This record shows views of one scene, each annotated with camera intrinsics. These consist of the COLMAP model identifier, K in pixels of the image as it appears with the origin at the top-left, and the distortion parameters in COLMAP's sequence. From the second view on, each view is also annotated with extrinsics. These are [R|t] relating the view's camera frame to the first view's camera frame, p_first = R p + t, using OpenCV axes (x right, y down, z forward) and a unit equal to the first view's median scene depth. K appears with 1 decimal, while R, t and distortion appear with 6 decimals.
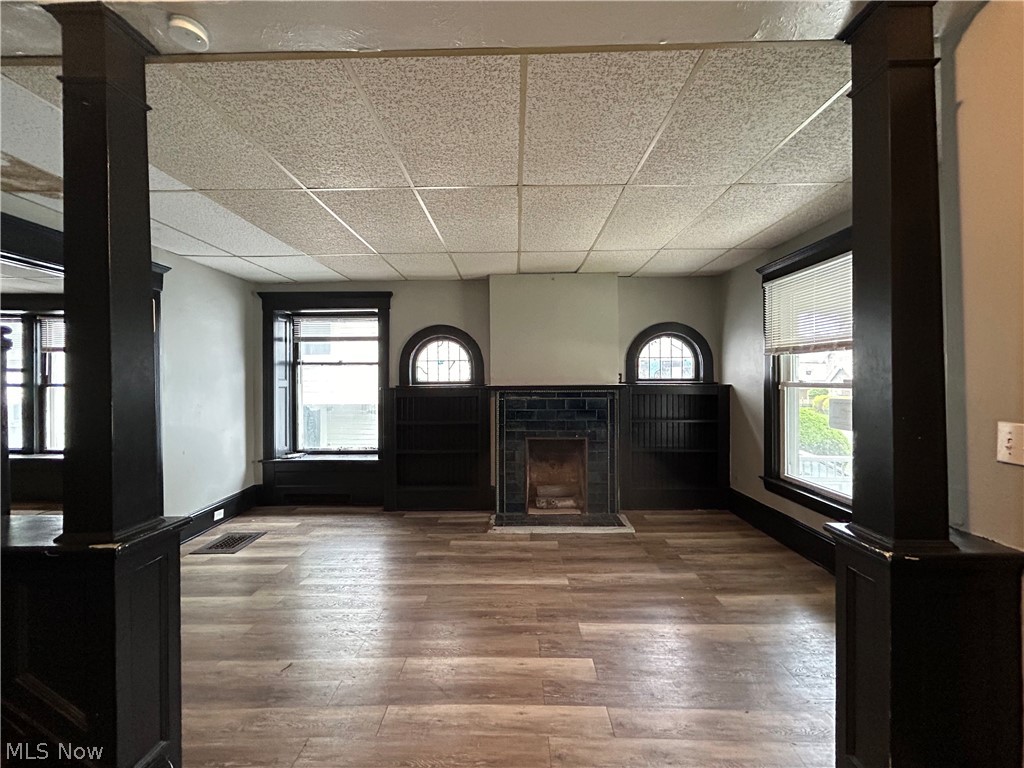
lens RADIAL K [[415.9, 0, 512.8], [0, 415.9, 383.7], [0, 0, 1]] dist [-0.002142, -0.000054]
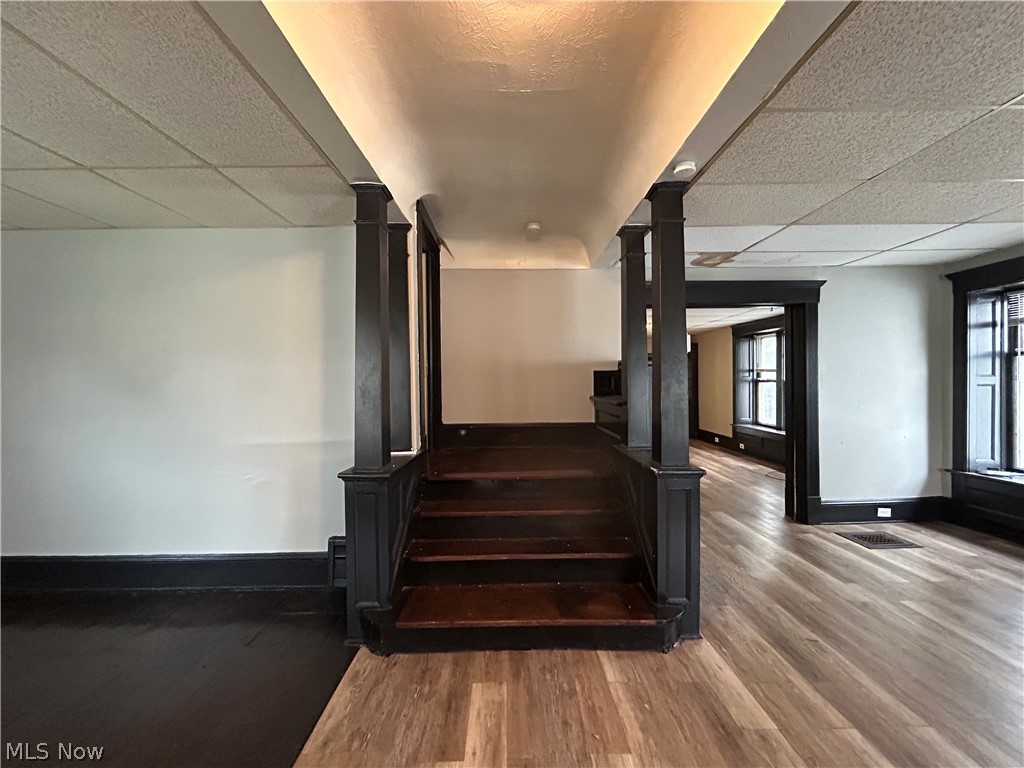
lens RADIAL K [[415.9, 0, 512.8], [0, 415.9, 383.6], [0, 0, 1]] dist [-0.002142, -0.000054]
pose [[0.015790, 0.009892, -0.999826, 0.267525], [0.005092, 0.999937, 0.009973, -0.007822], [0.999862, -0.005249, 0.015738, 0.093742]]
